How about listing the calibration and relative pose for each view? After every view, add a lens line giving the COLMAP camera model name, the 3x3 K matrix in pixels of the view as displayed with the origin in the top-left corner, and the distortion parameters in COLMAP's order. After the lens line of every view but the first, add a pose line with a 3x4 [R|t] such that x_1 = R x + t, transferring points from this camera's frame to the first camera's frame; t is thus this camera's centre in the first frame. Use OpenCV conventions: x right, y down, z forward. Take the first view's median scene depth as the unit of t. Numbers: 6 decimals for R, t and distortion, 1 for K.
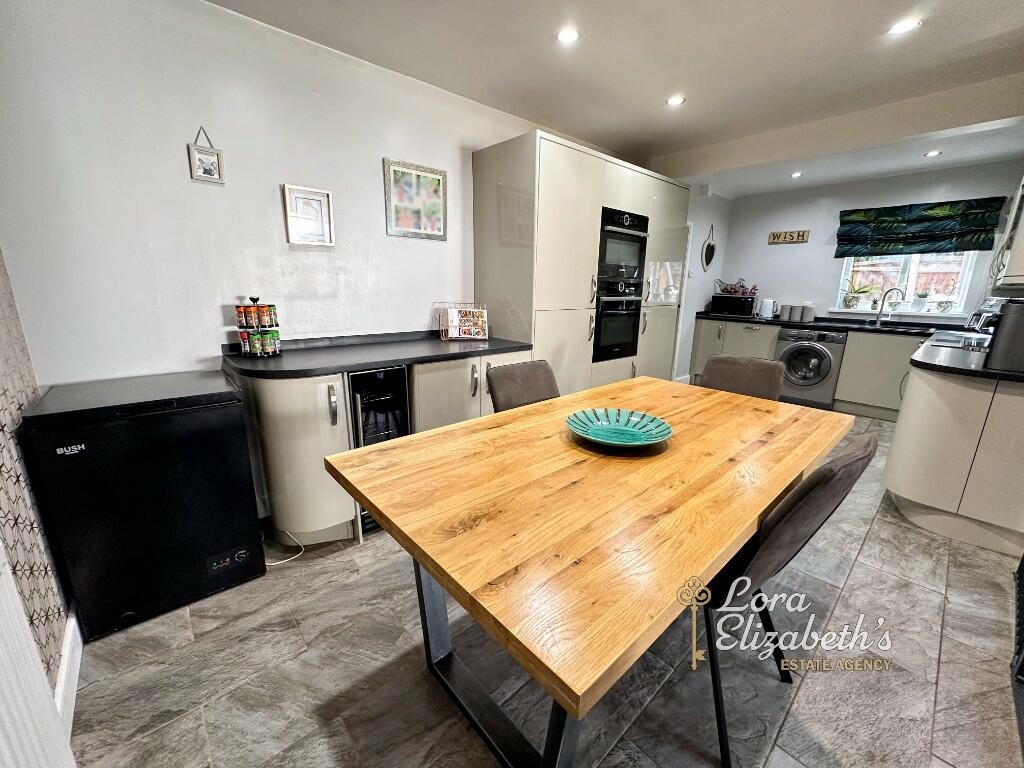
lens RADIAL K [[409.7, 0, 513.1], [0, 409.7, 387.4], [0, 0, 1]] dist [-0.001086, -0.000095]
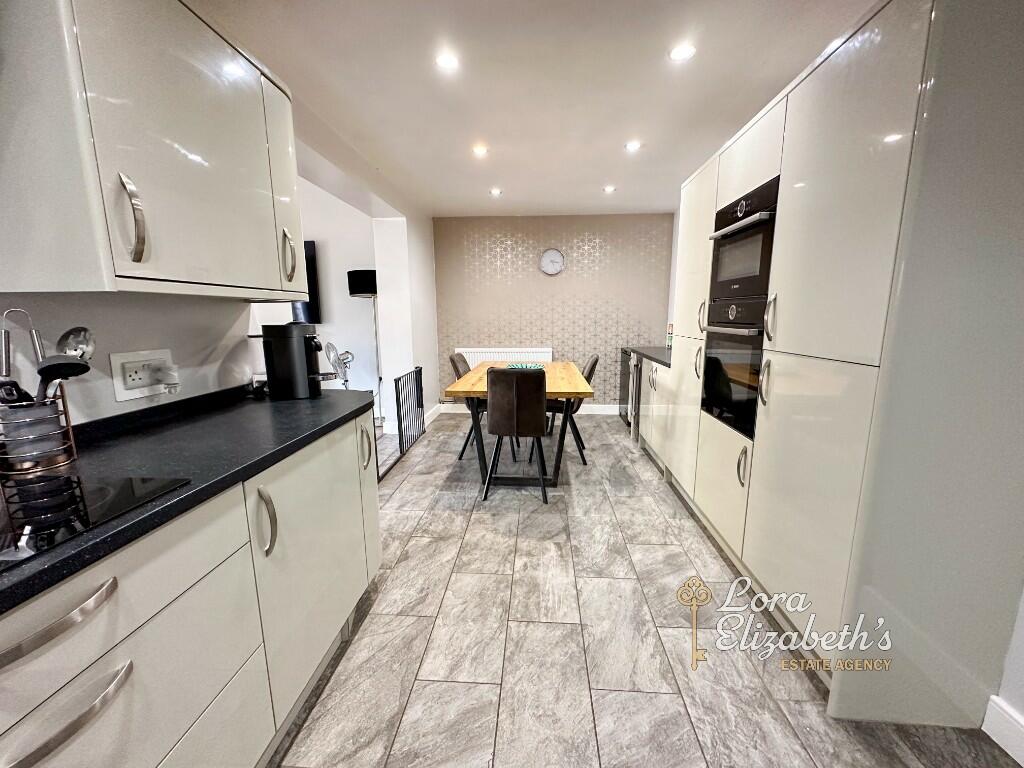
lens RADIAL K [[409.7, 0, 513.1], [0, 409.7, 387.4], [0, 0, 1]] dist [-0.001086, -0.000095]
pose [[-0.718402, 0.106818, -0.687378, 1.192348], [-0.176646, 0.927737, 0.328787, -0.354755], [0.672826, 0.357624, -0.647618, 1.515028]]
